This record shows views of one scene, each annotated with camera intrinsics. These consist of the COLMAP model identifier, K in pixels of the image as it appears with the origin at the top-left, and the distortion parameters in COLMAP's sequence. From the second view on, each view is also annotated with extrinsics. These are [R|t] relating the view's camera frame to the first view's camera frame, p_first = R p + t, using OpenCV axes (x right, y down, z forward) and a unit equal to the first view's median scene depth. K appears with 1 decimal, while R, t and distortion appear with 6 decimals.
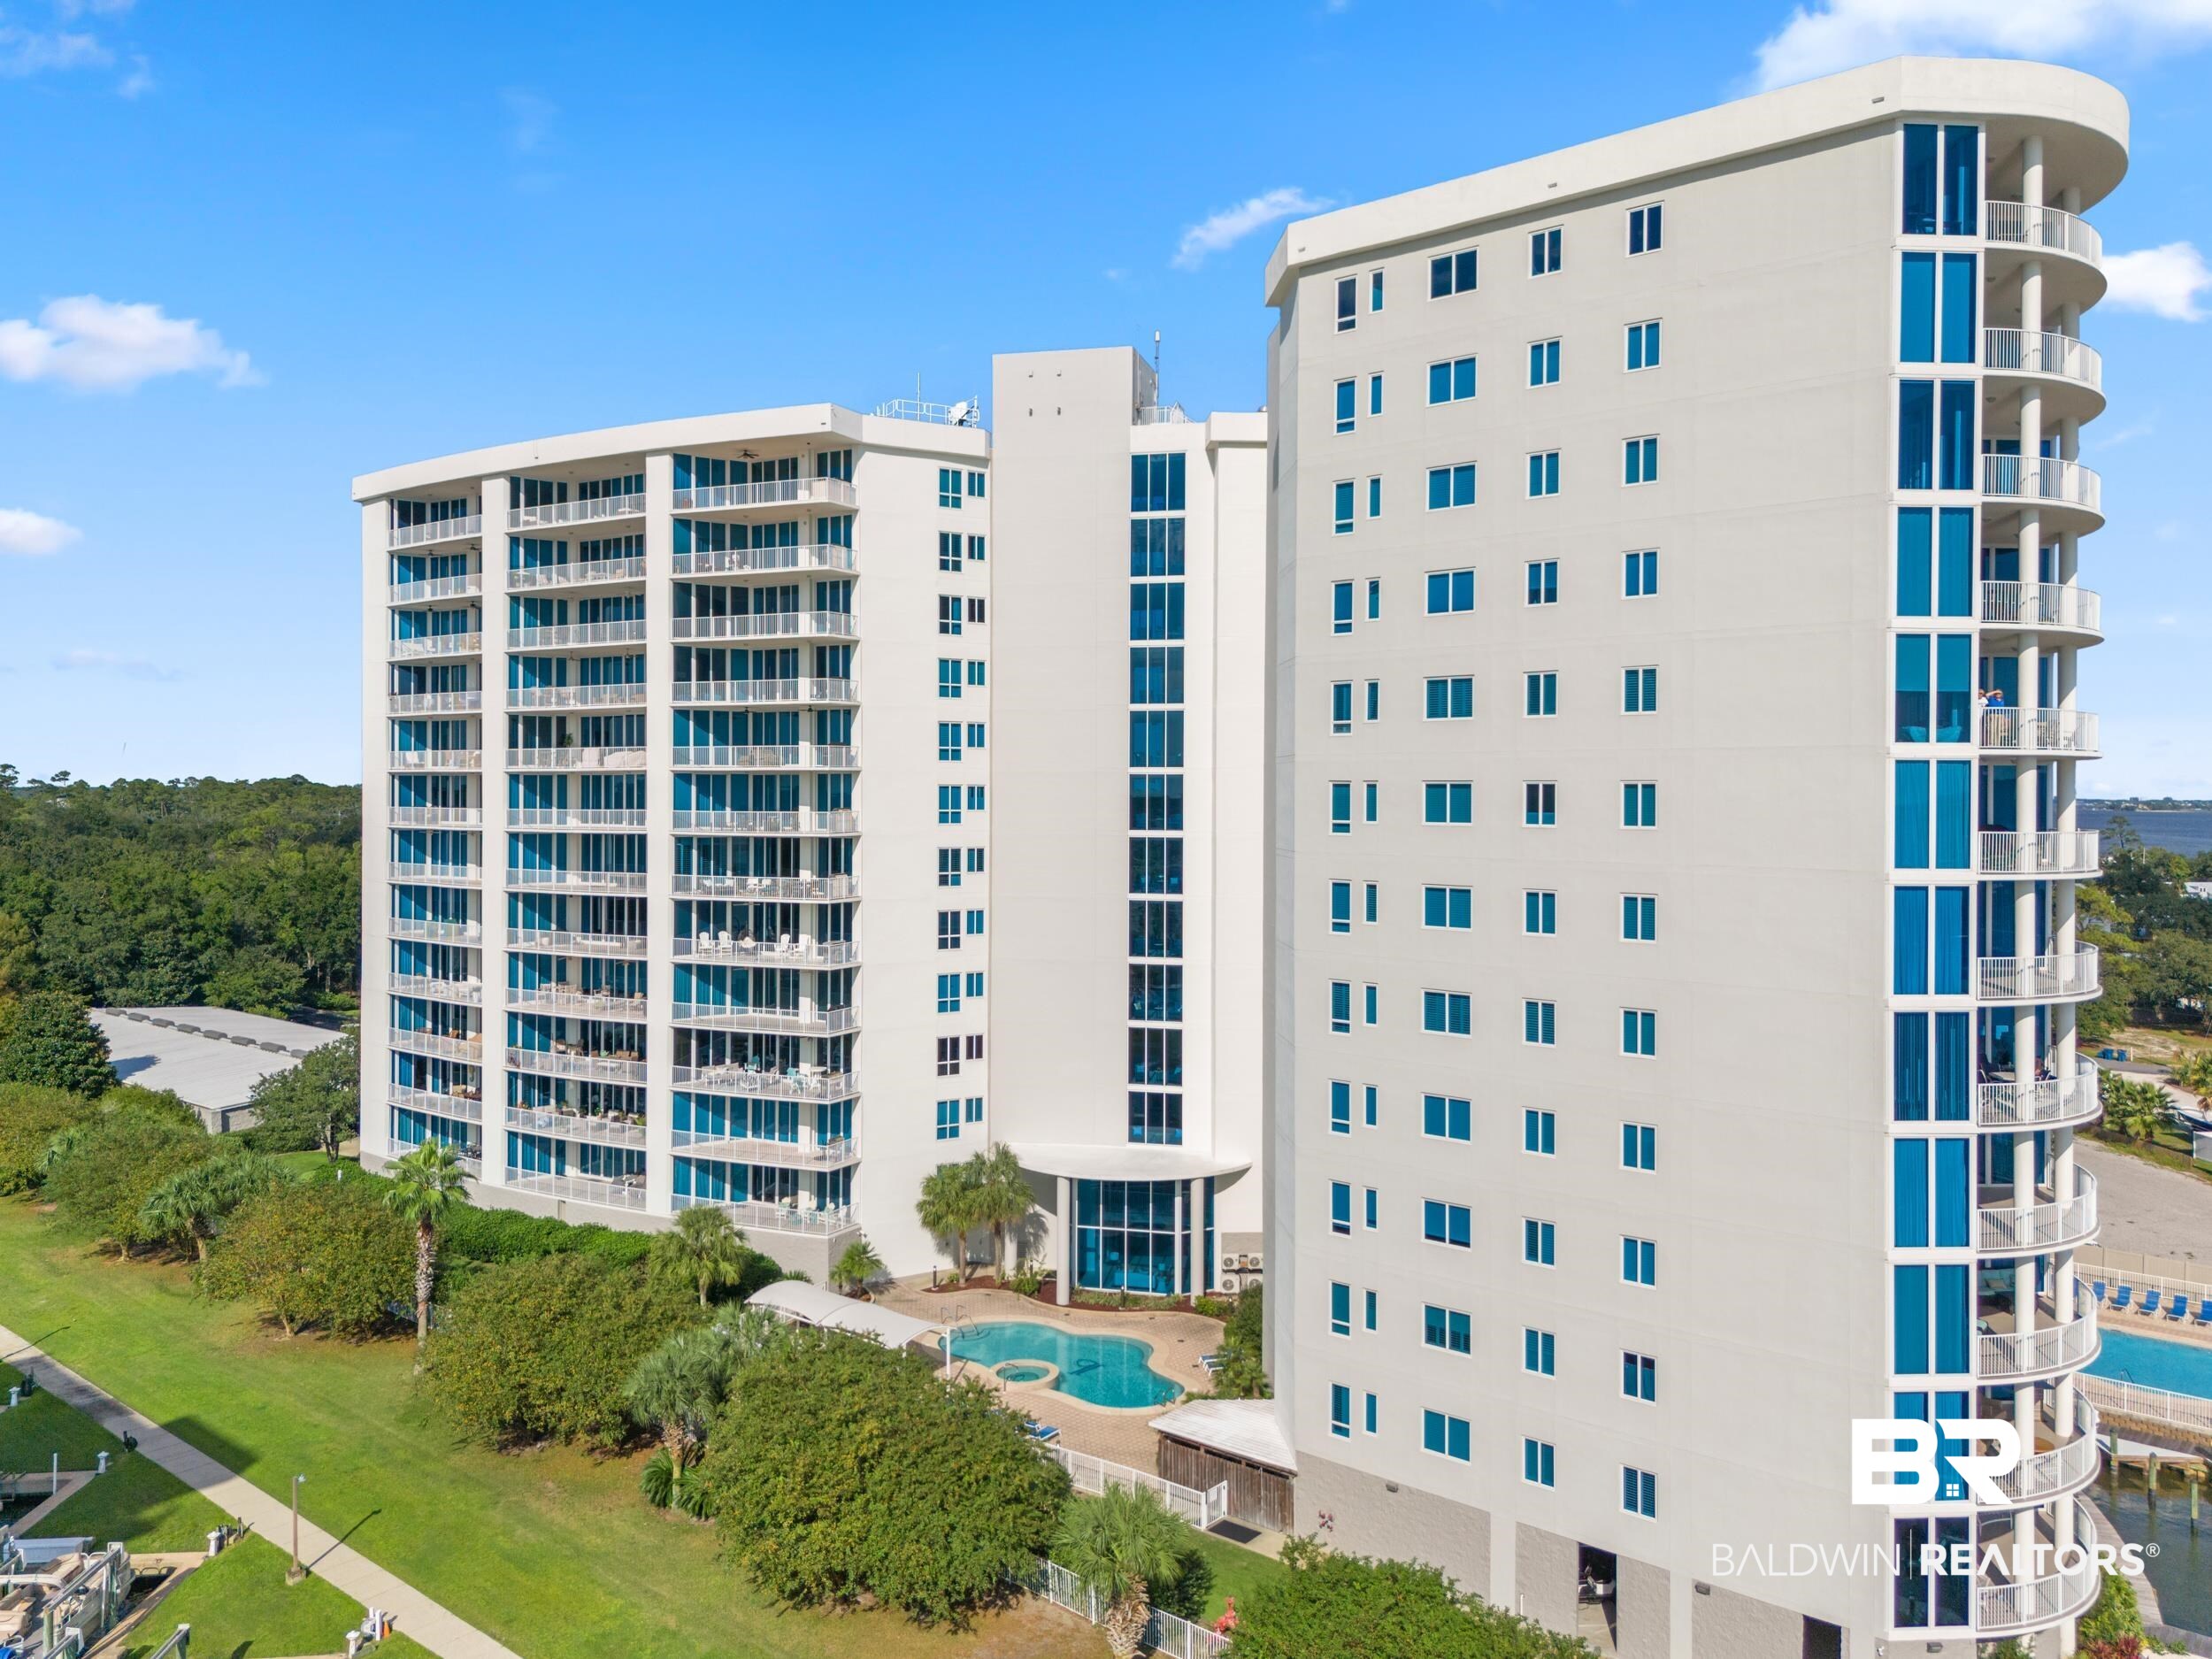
lens RADIAL K [[1699.2, 0, 1140.1], [0, 1699.2, 810.7], [0, 0, 1]] dist [0.048889, -0.043852]
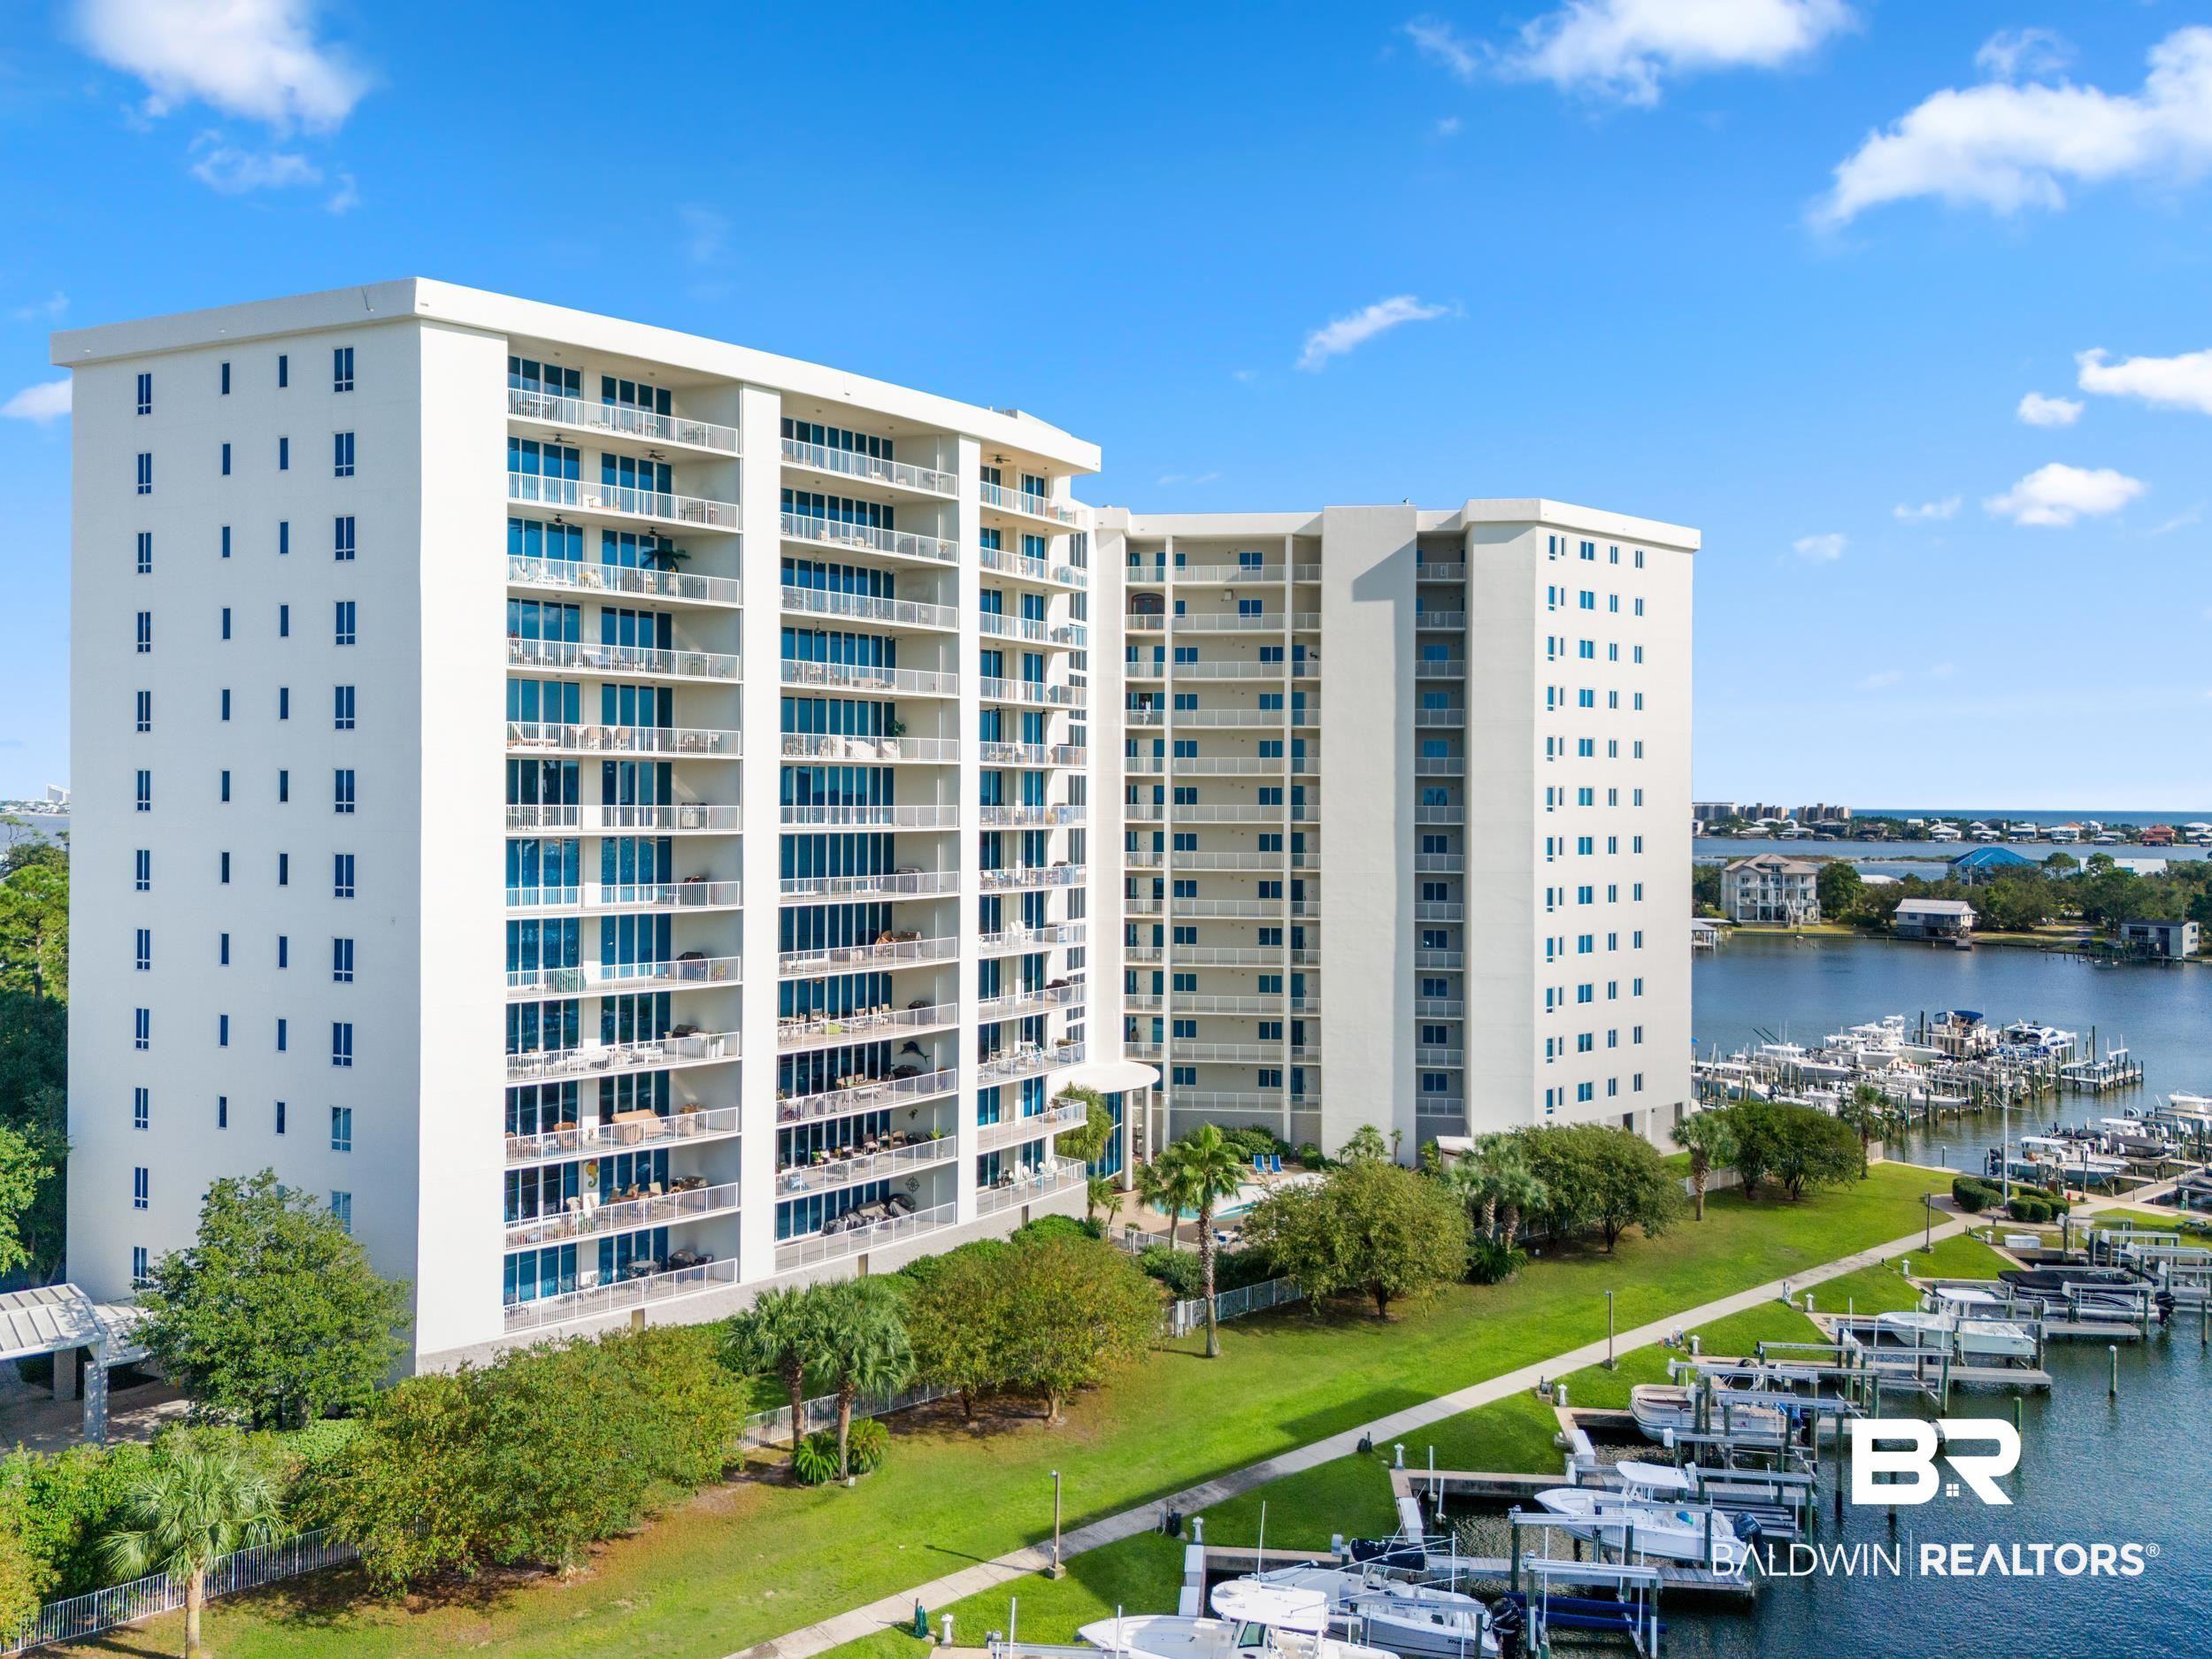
lens RADIAL K [[1699.2, 0, 1115.4], [0, 1699.2, 820.1], [0, 0, 1]] dist [0.048889, -0.043852]
pose [[0.142651, -0.013518, 0.989681, -1.210446], [0.005603, 0.999902, 0.012850, -0.003772], [-0.989757, 0.003712, 0.142713, 0.765052]]
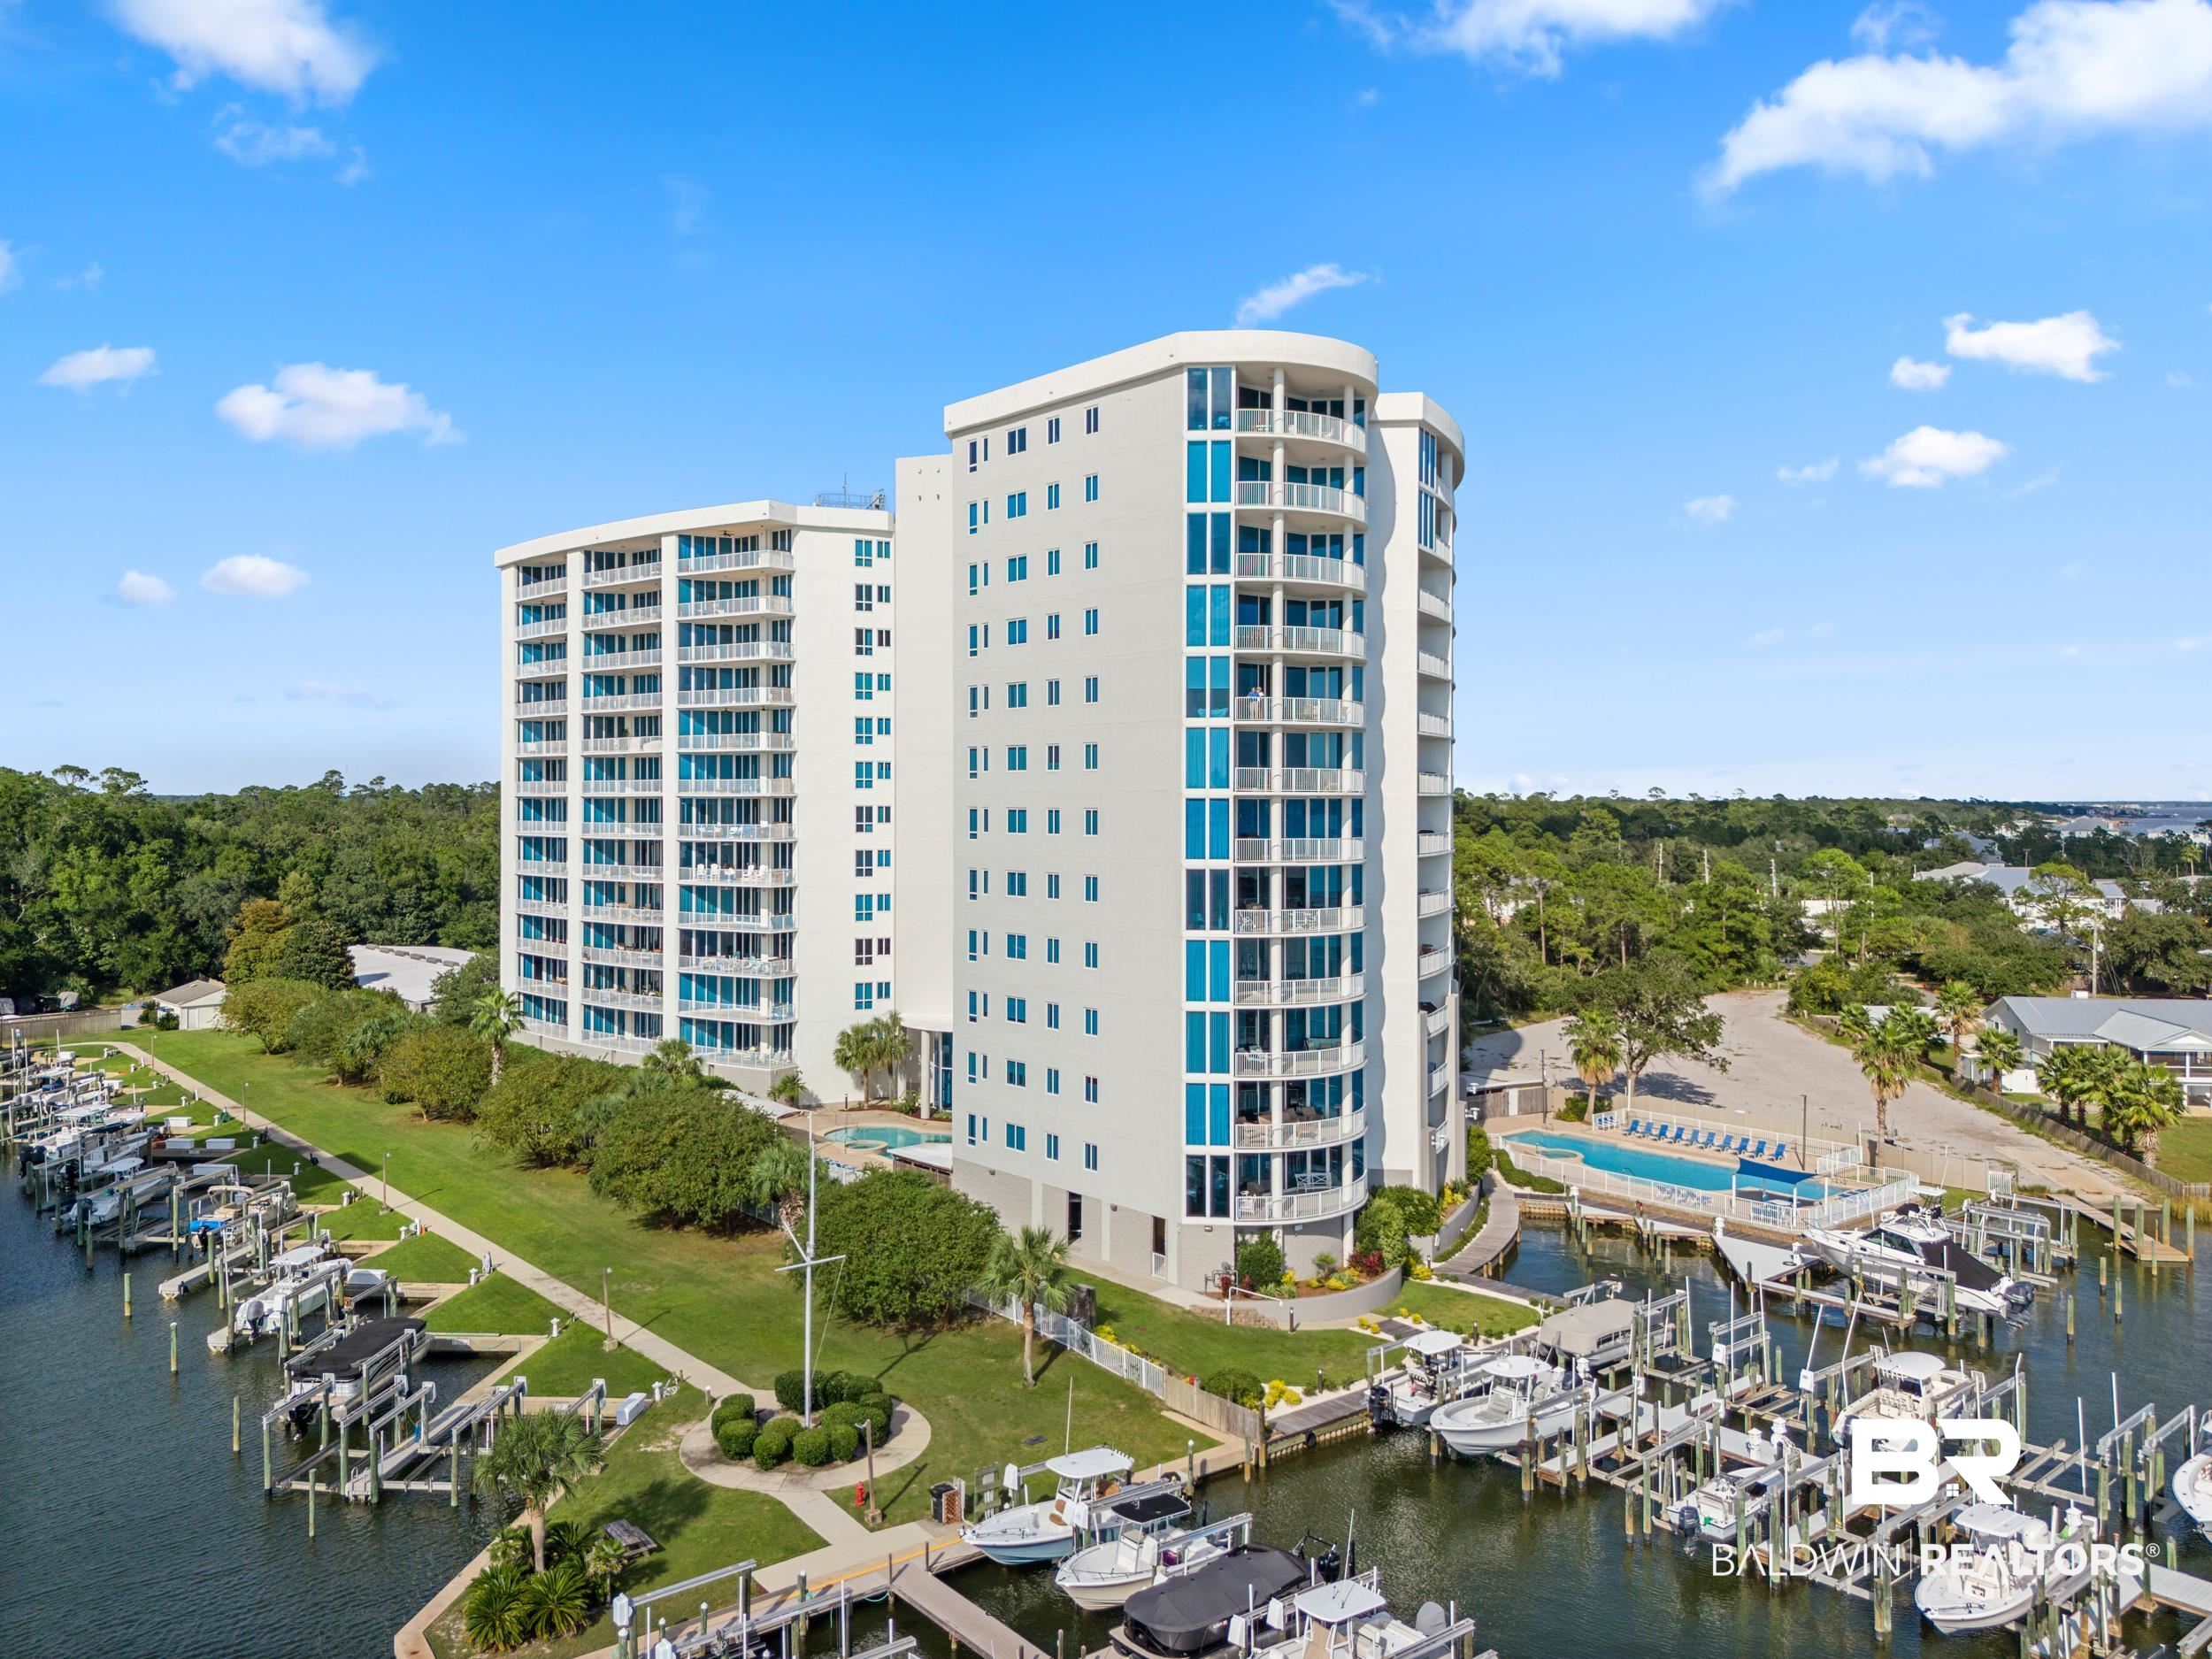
lens RADIAL K [[1699.2, 0, 1155.0], [0, 1699.2, 822.9], [0, 0, 1]] dist [0.048889, -0.043852]
pose [[0.989277, 0.000228, -0.146051, 0.336080], [0.000100, 0.999997, 0.002242, 0.033174], [0.146051, -0.002232, 0.989275, -0.375900]]
